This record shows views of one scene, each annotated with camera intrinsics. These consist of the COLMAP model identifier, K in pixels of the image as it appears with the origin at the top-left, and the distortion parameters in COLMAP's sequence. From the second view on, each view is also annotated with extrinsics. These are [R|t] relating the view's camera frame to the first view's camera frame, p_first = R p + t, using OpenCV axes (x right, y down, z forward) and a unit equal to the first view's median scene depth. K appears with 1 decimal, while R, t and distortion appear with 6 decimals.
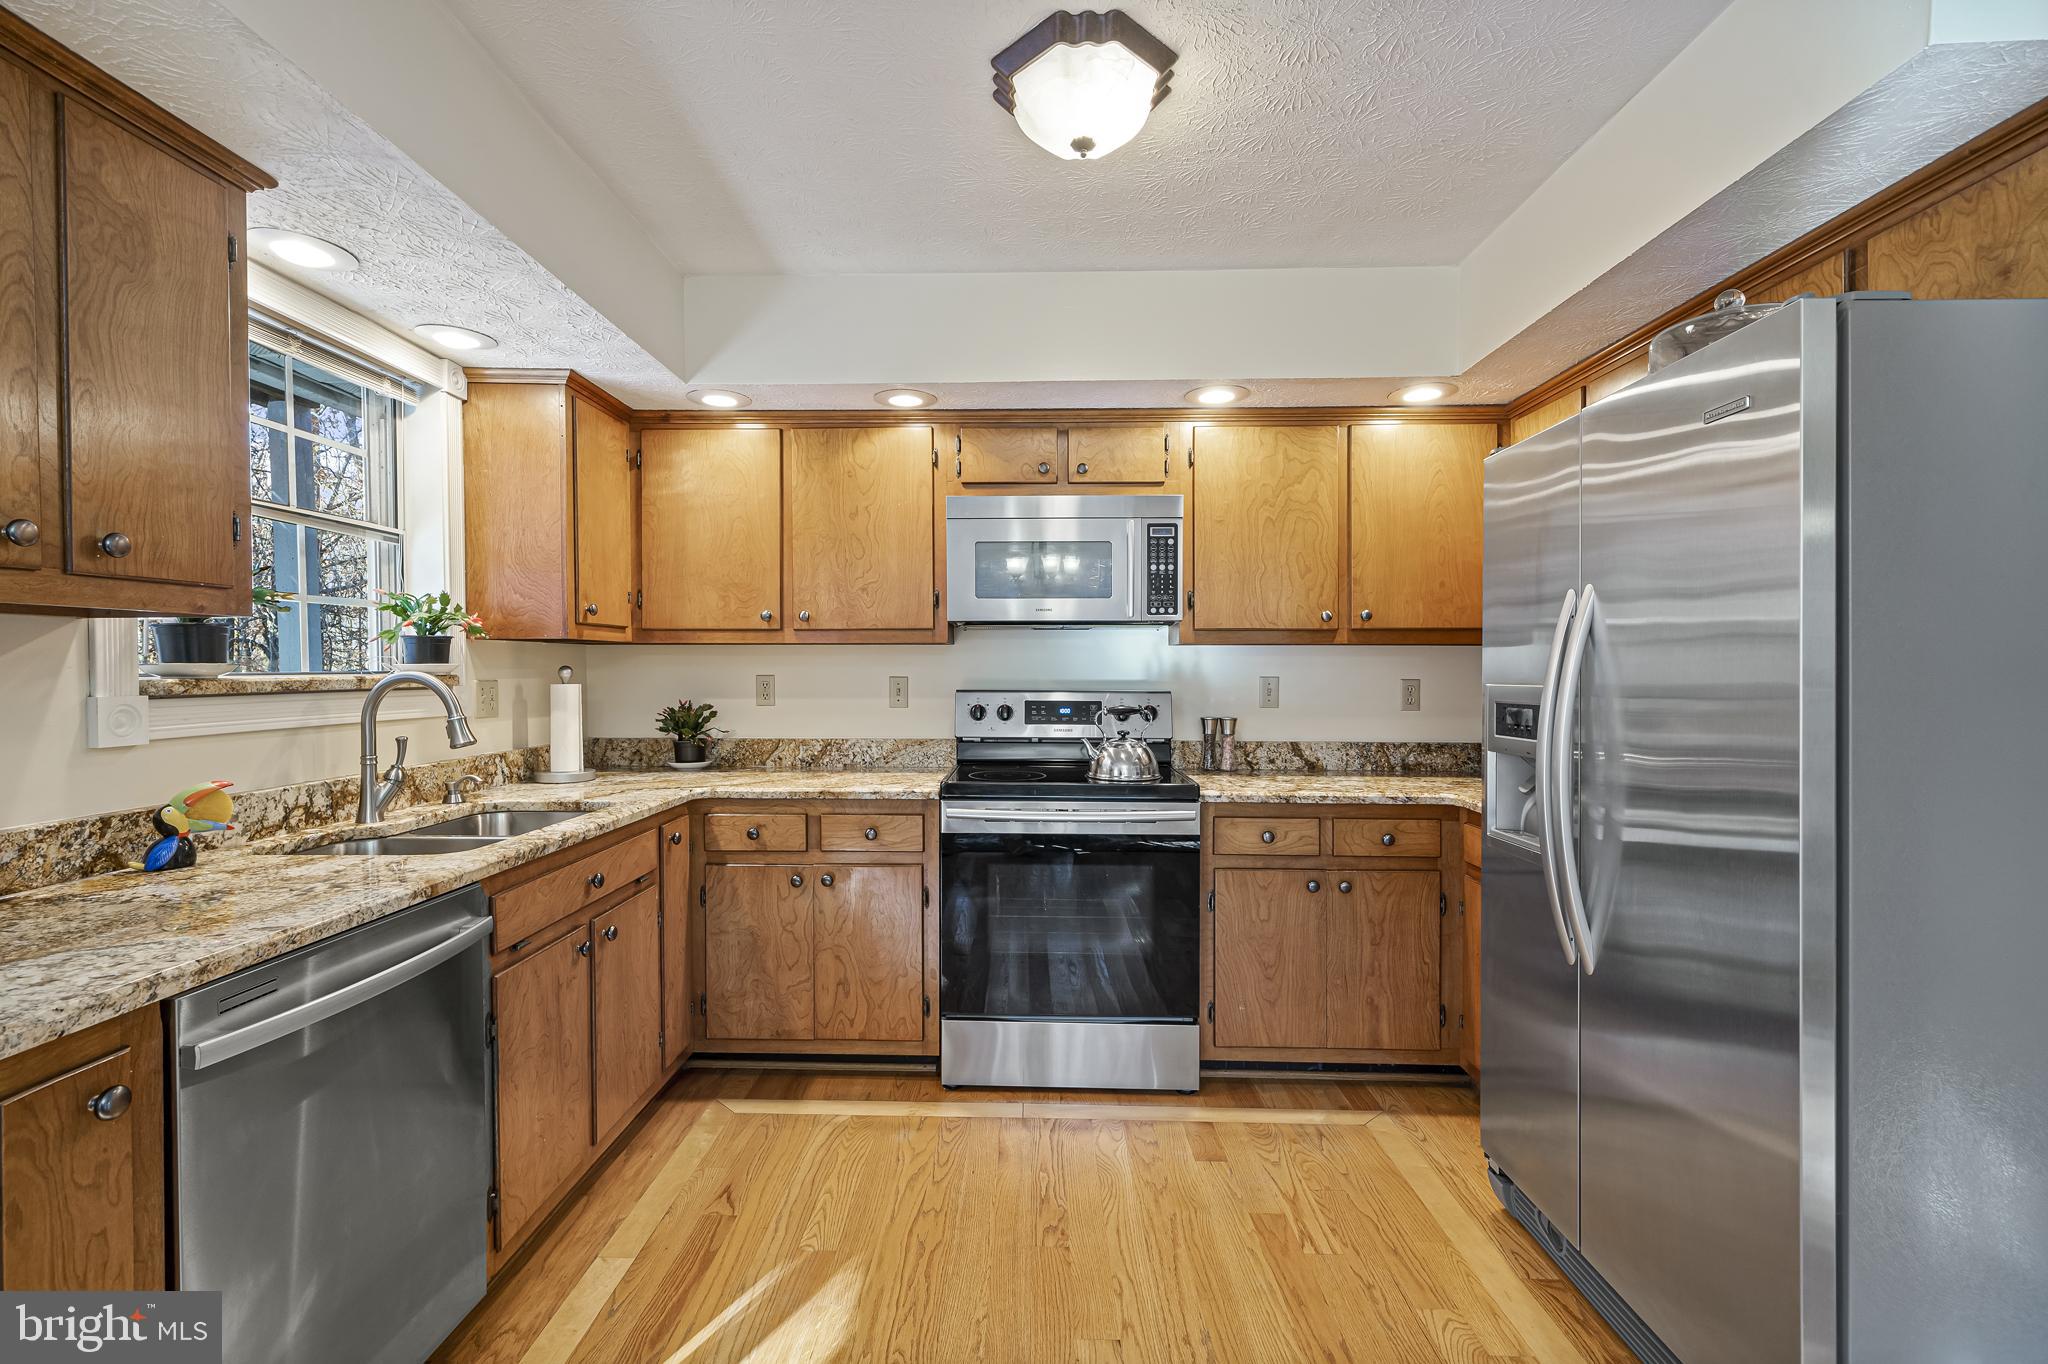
lens RADIAL K [[916.9, 0, 1020.2], [0, 916.9, 678.7], [0, 0, 1]] dist [0.002333, 0.000520]
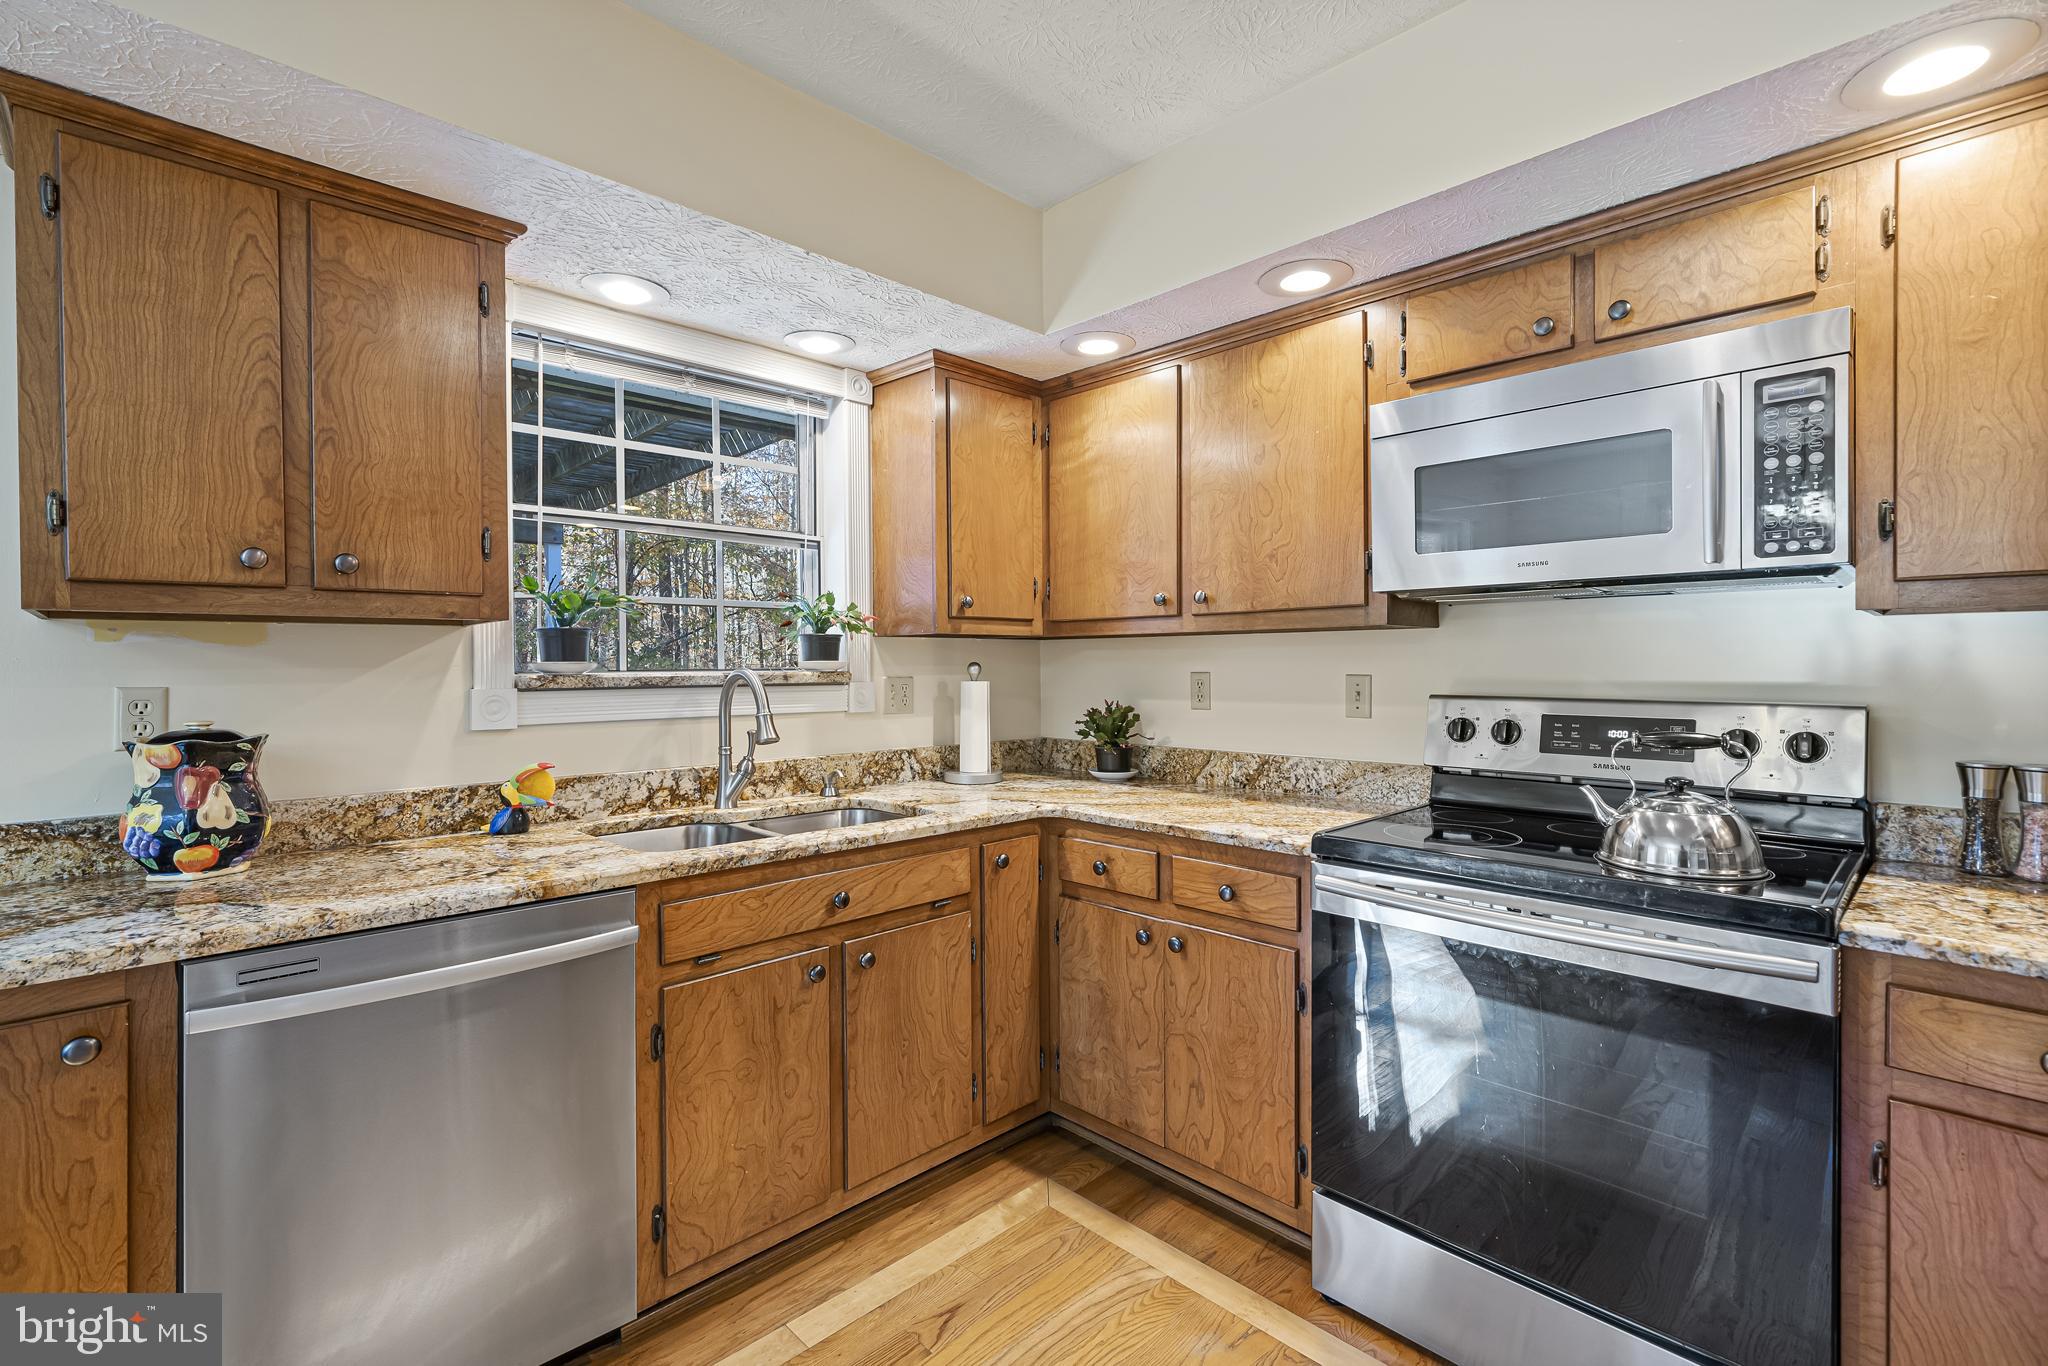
lens RADIAL K [[916.9, 0, 1022.7], [0, 916.9, 674.3], [0, 0, 1]] dist [0.002333, 0.000520]
pose [[0.707126, 0.003995, -0.707076, 0.235681], [-0.004024, 0.999991, 0.001625, -0.003340], [0.707076, 0.001696, 0.707135, 0.378802]]
